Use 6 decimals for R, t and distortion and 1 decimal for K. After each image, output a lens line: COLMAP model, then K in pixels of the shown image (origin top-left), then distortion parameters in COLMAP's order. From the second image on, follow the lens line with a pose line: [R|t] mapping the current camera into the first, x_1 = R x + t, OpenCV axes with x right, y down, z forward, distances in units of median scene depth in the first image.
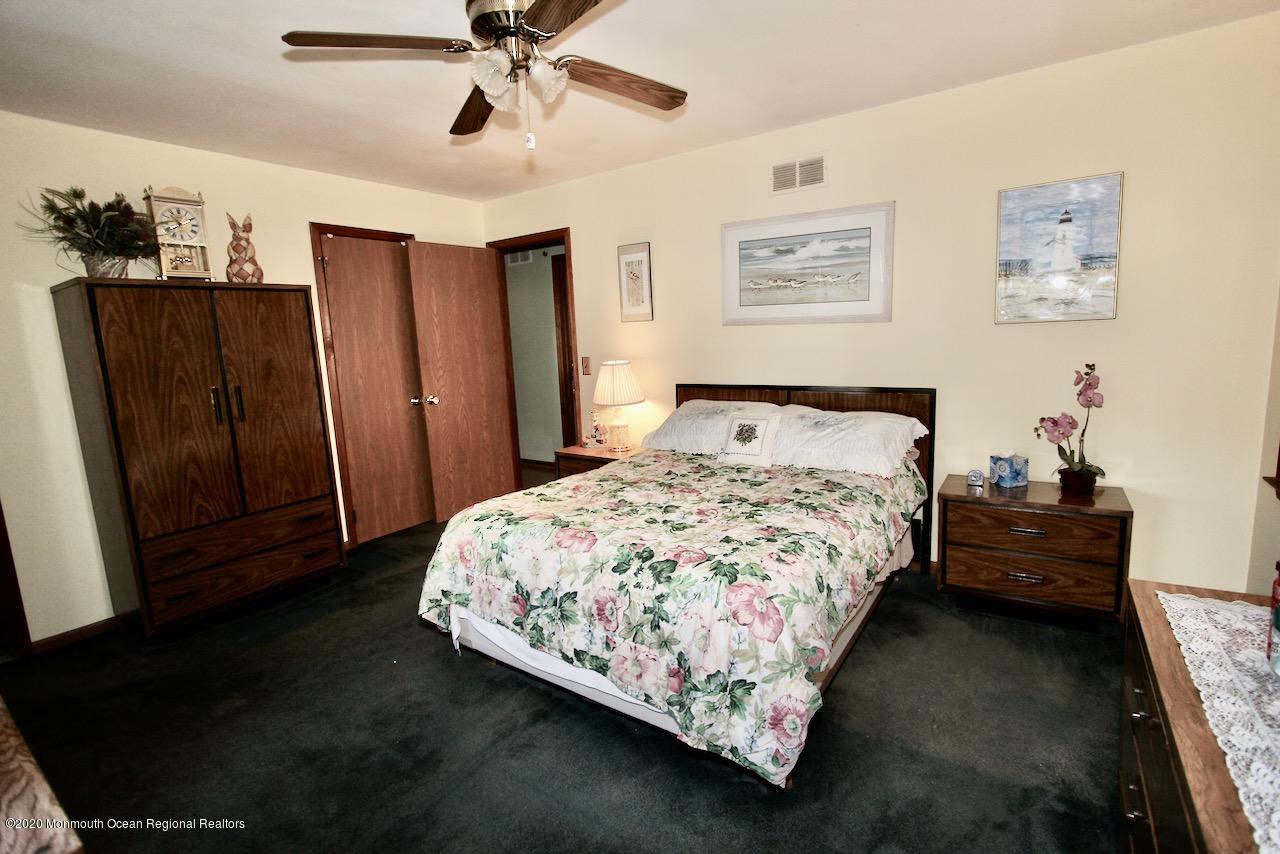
lens RADIAL K [[590.8, 0, 648.4], [0, 590.8, 420.0], [0, 0, 1]] dist [-0.014919, 0.000966]
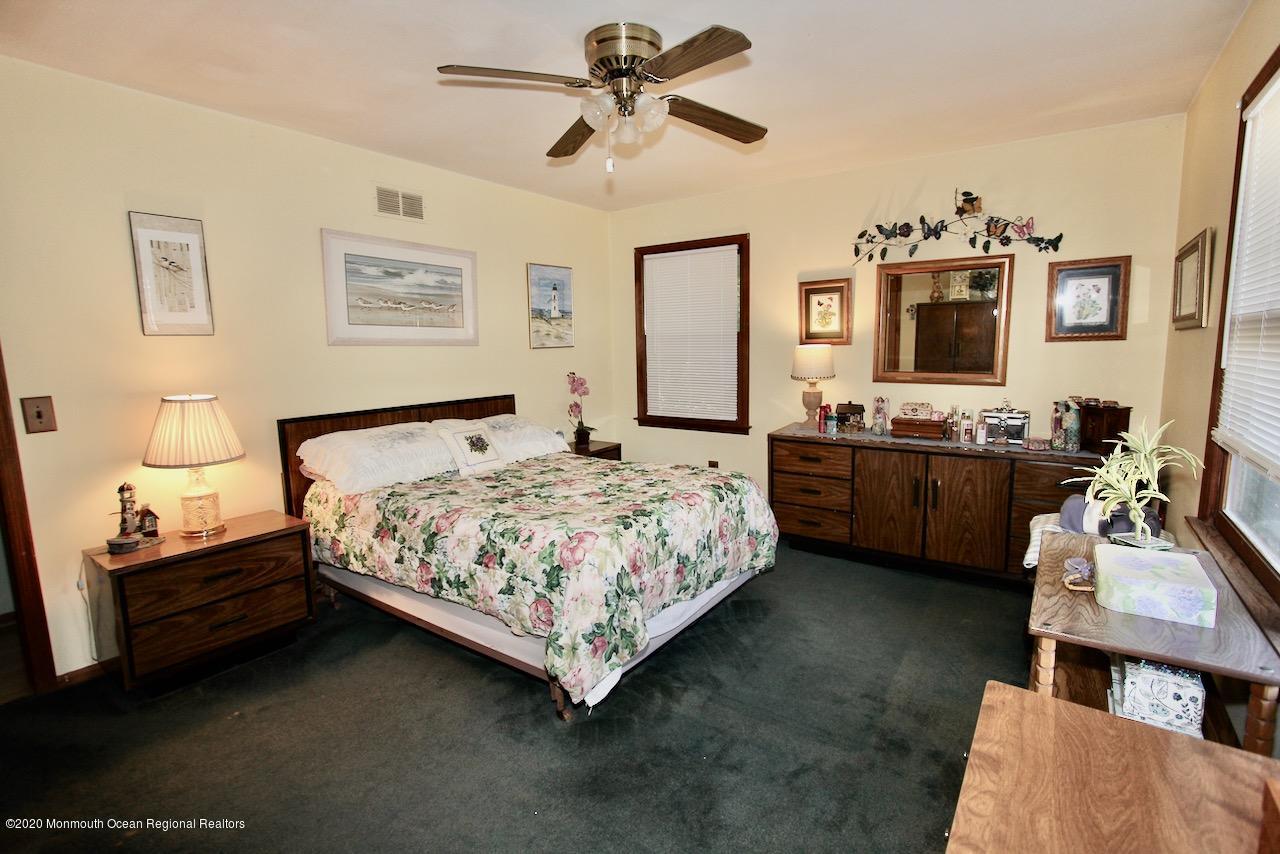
lens RADIAL K [[590.8, 0, 648.4], [0, 590.8, 420.0], [0, 0, 1]] dist [-0.014919, 0.000966]
pose [[0.011891, -0.086869, 0.996149, -0.817672], [0.165501, 0.982650, 0.083717, -0.052800], [-0.986138, 0.163868, 0.026061, 0.599000]]
